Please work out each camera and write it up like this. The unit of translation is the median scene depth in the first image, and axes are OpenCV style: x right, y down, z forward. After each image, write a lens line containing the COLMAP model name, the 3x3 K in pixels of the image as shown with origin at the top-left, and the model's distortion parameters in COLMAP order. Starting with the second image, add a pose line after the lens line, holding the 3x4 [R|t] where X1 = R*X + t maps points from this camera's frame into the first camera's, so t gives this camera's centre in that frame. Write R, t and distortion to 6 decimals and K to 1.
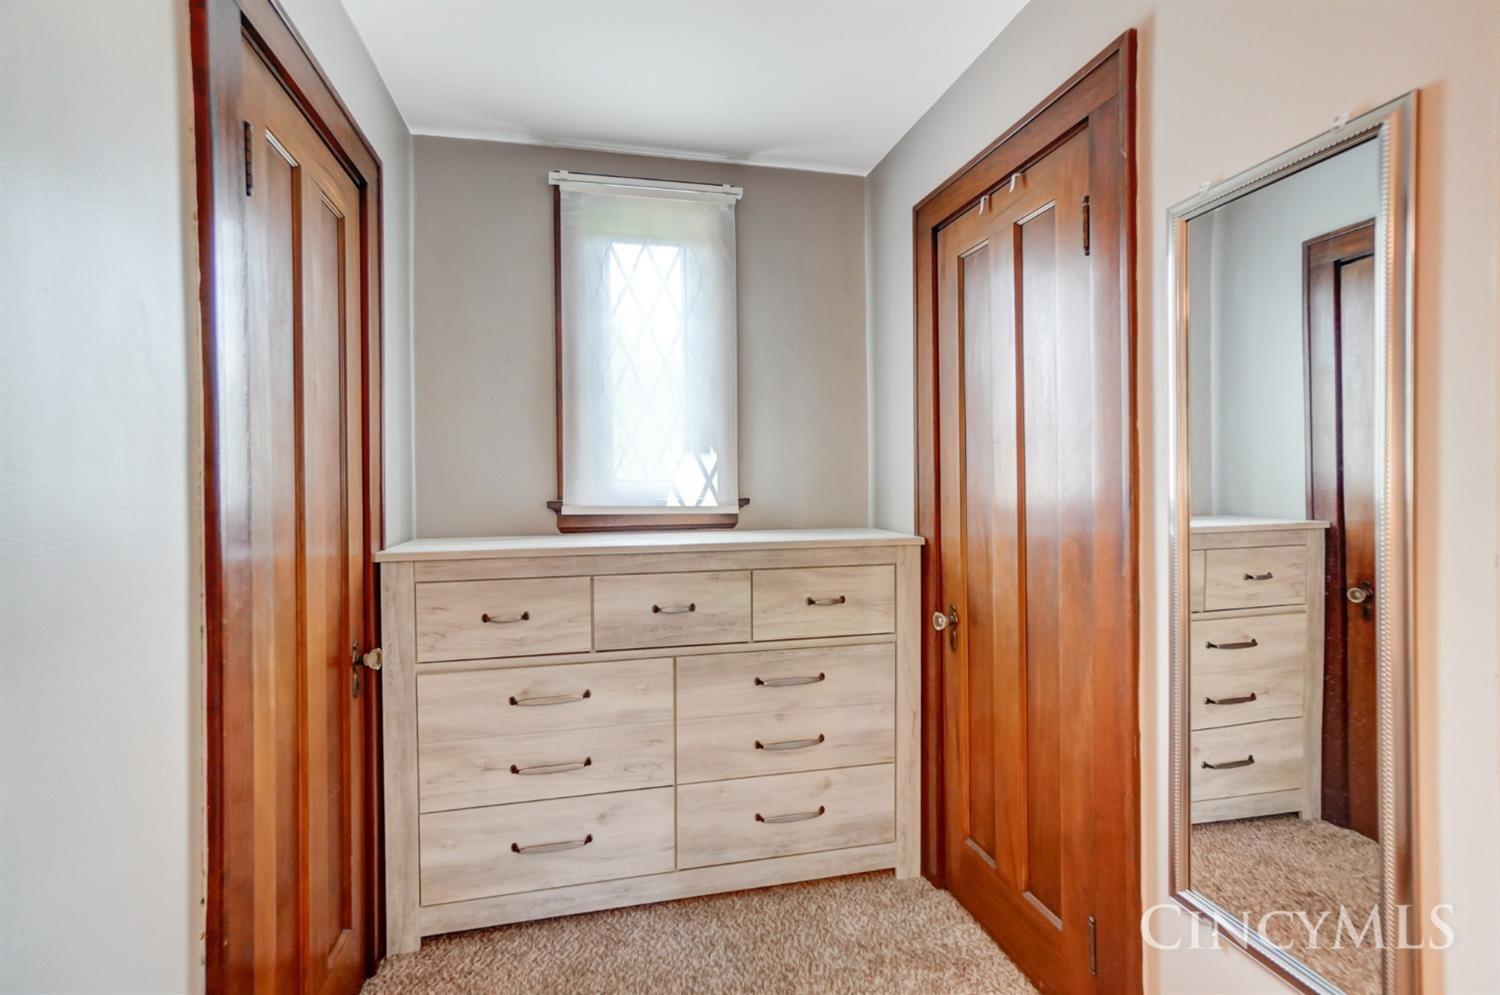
lens RADIAL K [[648.6, 0, 741.6], [0, 648.6, 498.1], [0, 0, 1]] dist [0.001507, 0.000043]
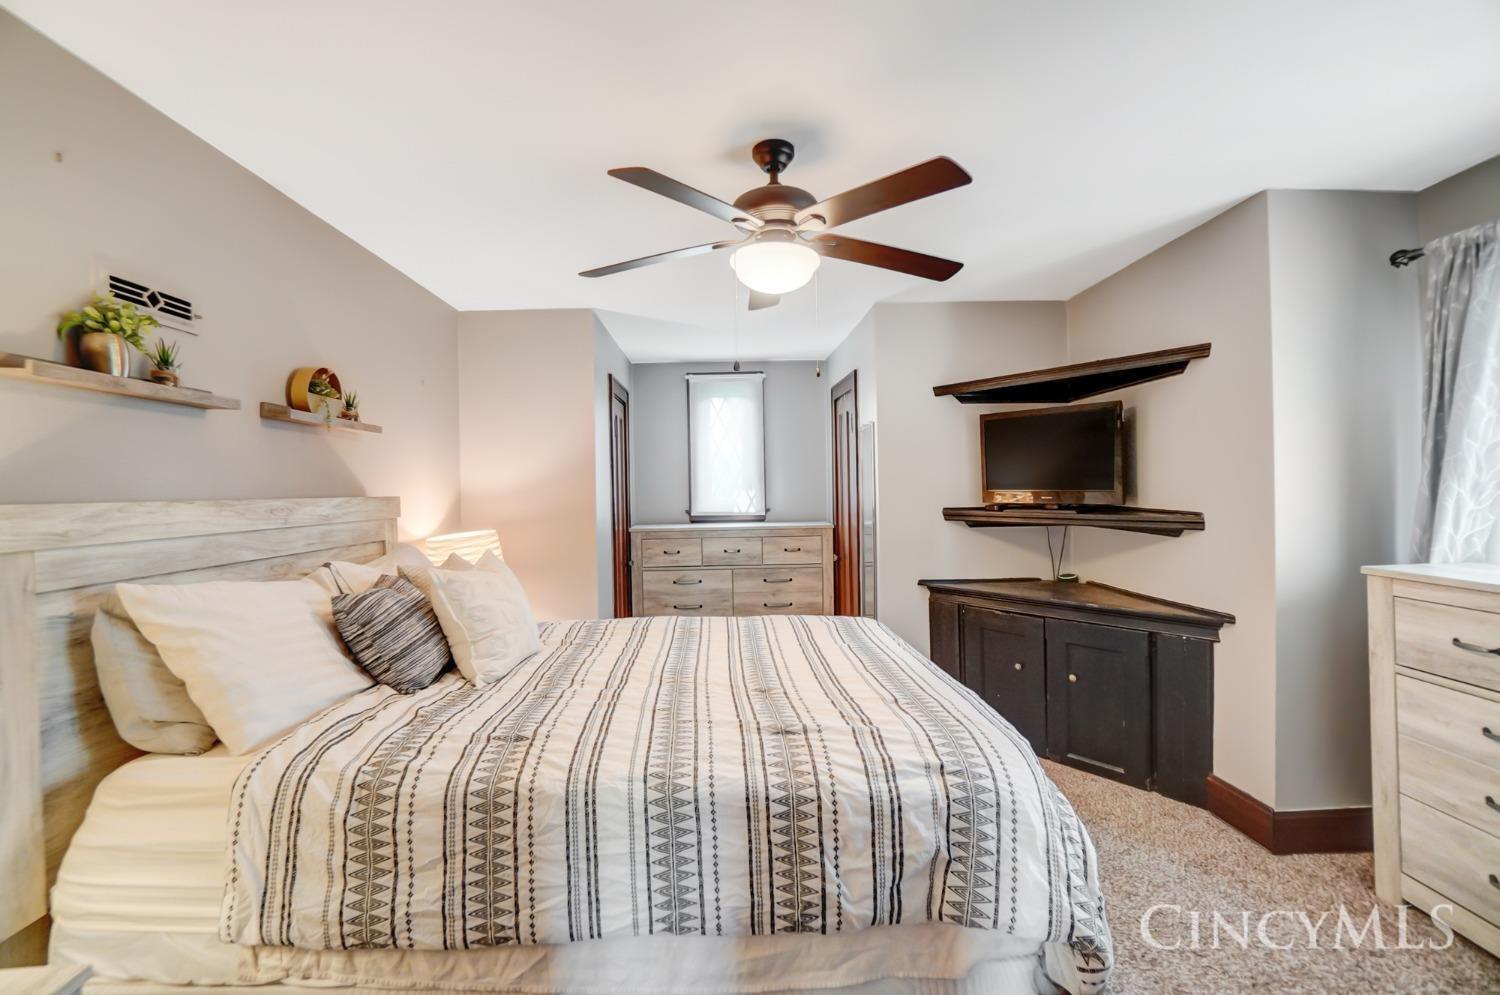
lens RADIAL K [[648.6, 0, 752.5], [0, 648.6, 497.5], [0, 0, 1]] dist [0.001507, 0.000043]
pose [[0.984403, -0.007285, -0.175779, 0.435725], [0.006497, 0.999966, -0.005056, -0.034038], [0.175810, 0.003835, 0.984417, -1.559698]]
